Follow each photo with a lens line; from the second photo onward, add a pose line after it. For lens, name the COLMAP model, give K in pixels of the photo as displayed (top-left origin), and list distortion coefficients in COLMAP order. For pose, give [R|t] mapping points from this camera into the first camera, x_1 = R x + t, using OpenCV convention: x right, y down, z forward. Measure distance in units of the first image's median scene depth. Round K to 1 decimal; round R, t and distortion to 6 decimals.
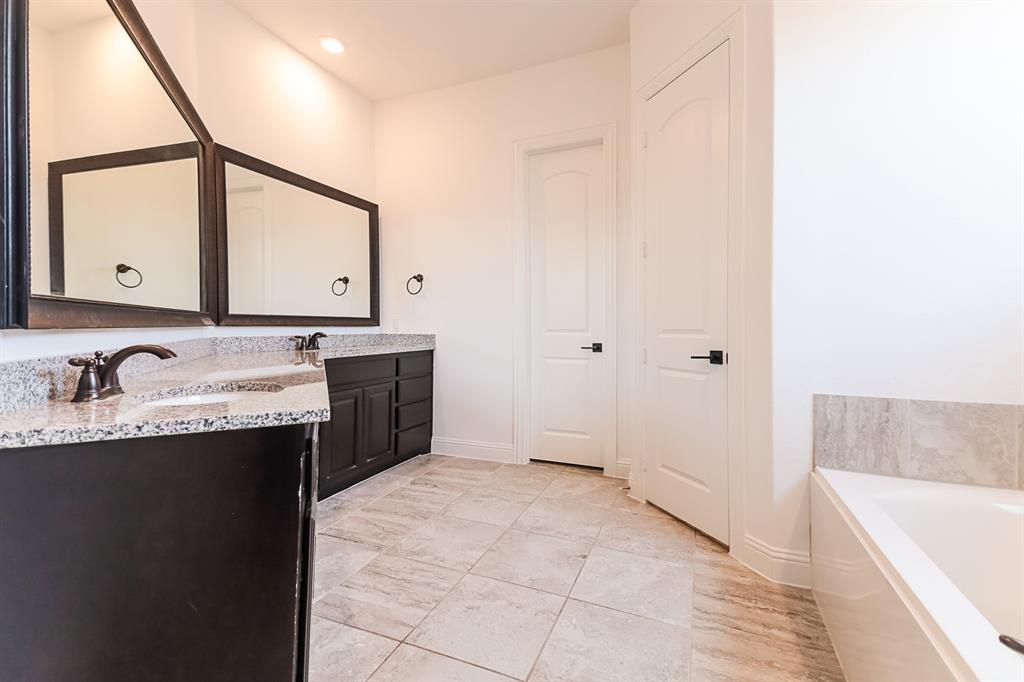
lens RADIAL K [[455.5, 0, 521.3], [0, 455.5, 325.7], [0, 0, 1]] dist [0.055192, -0.001223]
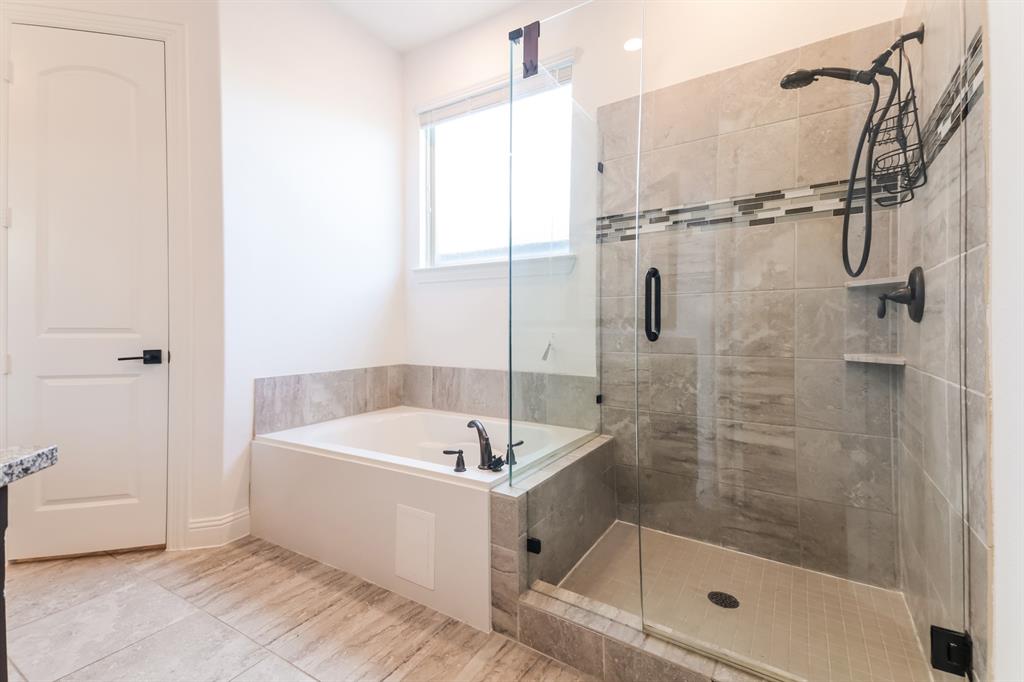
lens RADIAL K [[455.5, 0, 511.9], [0, 455.5, 330.9], [0, 0, 1]] dist [0.055192, -0.001223]
pose [[0.151082, -0.009284, 0.988478, -0.520438], [-0.002613, 0.999949, 0.009791, 0.003651], [-0.988518, -0.004062, 0.151049, 0.130015]]
